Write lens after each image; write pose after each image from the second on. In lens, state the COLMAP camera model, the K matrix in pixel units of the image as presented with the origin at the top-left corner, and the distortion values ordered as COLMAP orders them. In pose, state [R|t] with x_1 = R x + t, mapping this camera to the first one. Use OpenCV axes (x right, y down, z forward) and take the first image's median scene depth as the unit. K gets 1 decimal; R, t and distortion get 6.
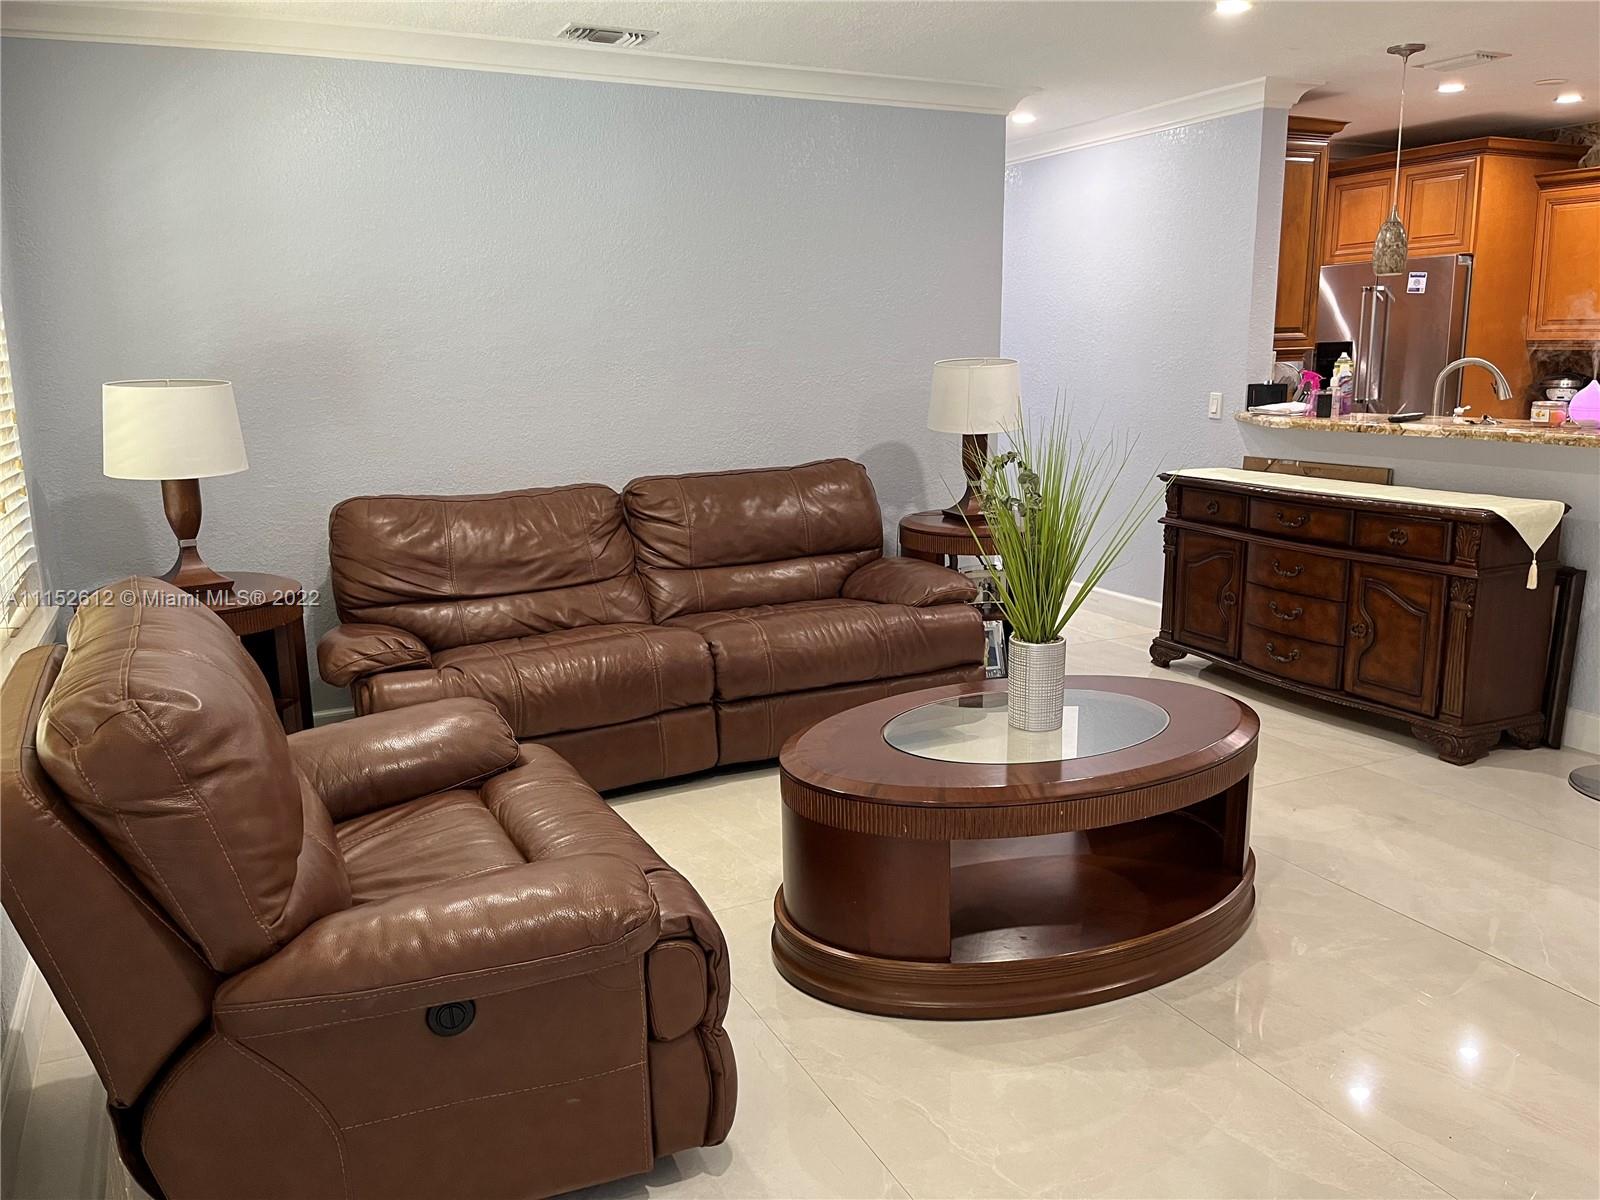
lens RADIAL K [[1212.2, 0, 800.7], [0, 1212.2, 599.9], [0, 0, 1]] dist [0.069454, -0.102540]
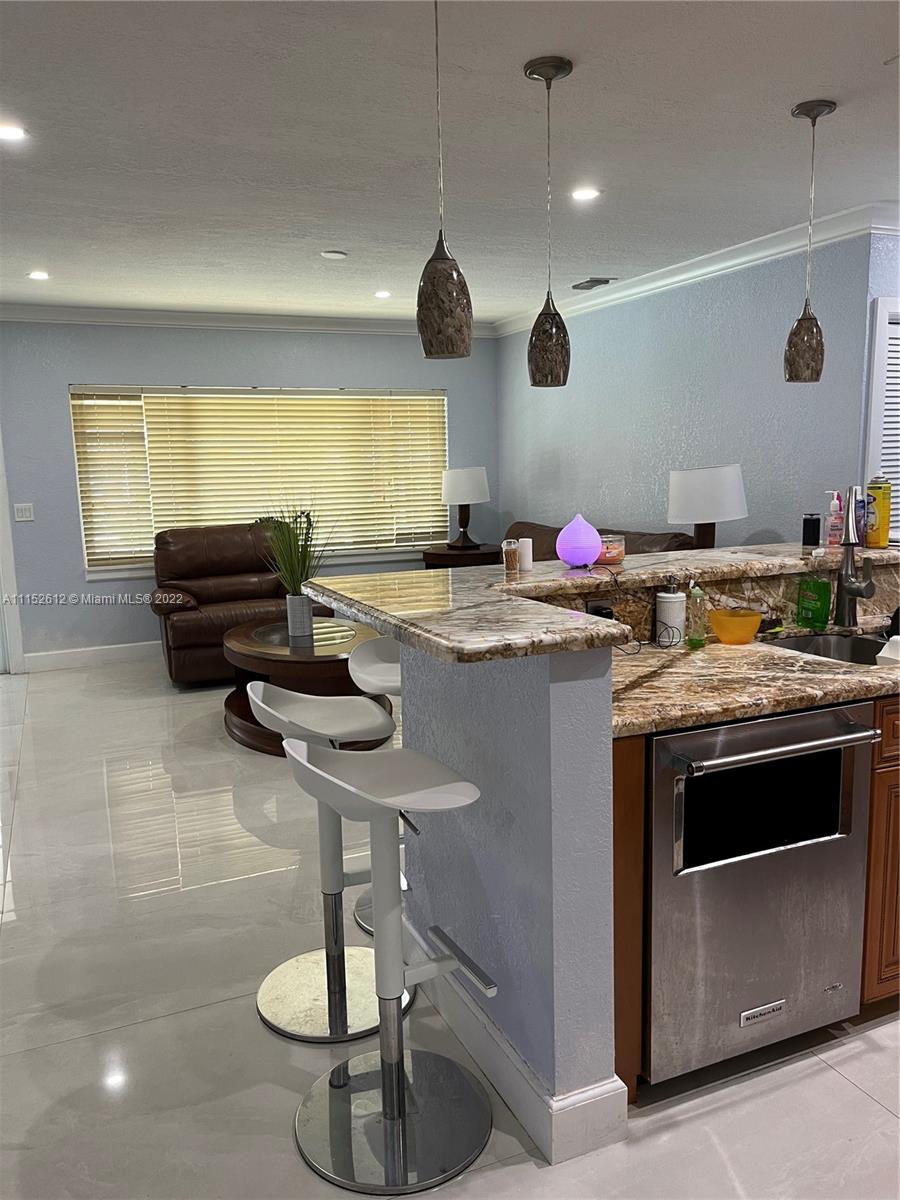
lens RADIAL K [[909.1, 0, 445.9], [0, 909.1, 604.0], [0, 0, 1]] dist [0.069454, -0.102540]
pose [[-0.029176, 0.178759, -0.983460, 0.992753], [-0.184702, 0.965972, 0.181060, -0.165180], [0.982361, 0.186930, 0.004834, 0.695218]]
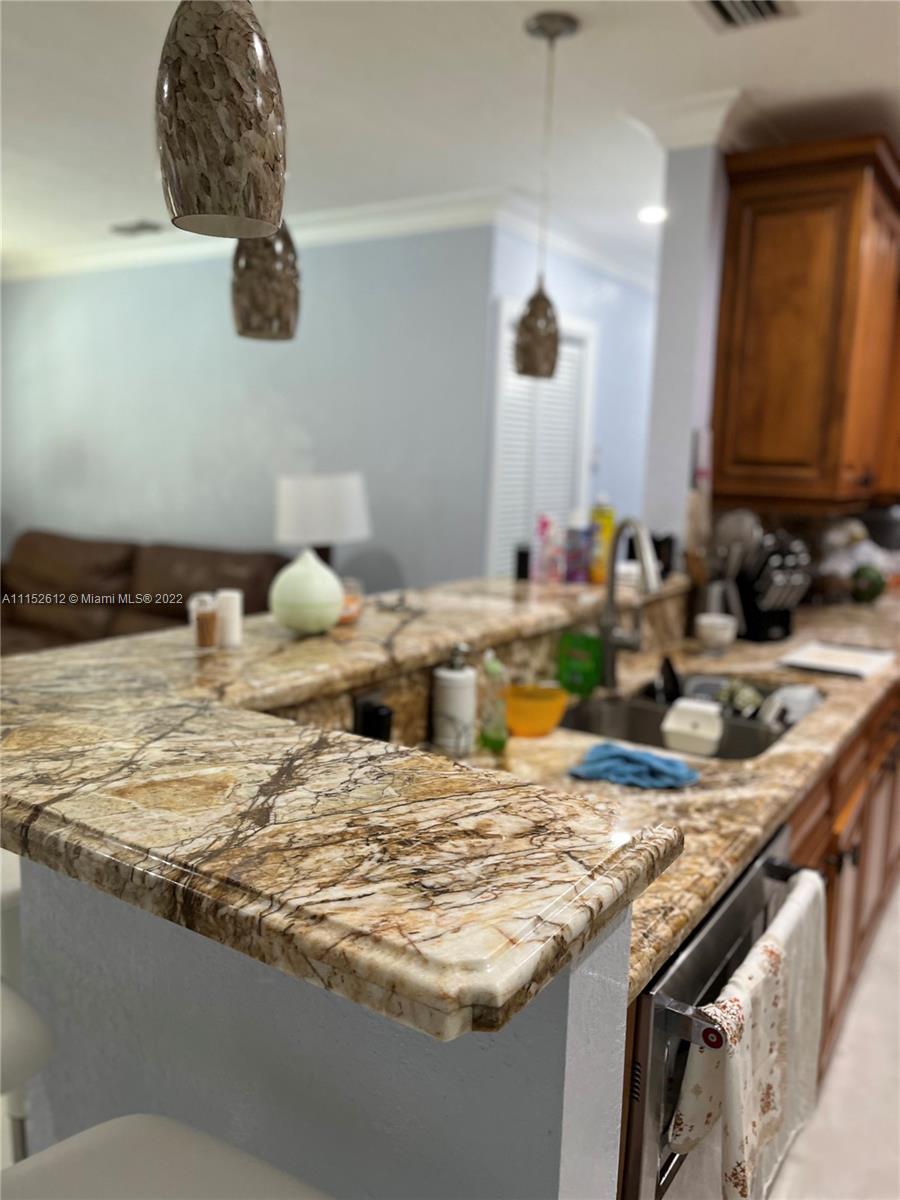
lens RADIAL K [[909.1, 0, 442.8], [0, 909.1, 598.6], [0, 0, 1]] dist [0.069454, -0.102540]
pose [[0.507525, 0.167539, -0.845192, 0.792338], [-0.220467, 0.973511, 0.060588, -0.149723], [0.832954, 0.155587, 0.531018, 0.637518]]
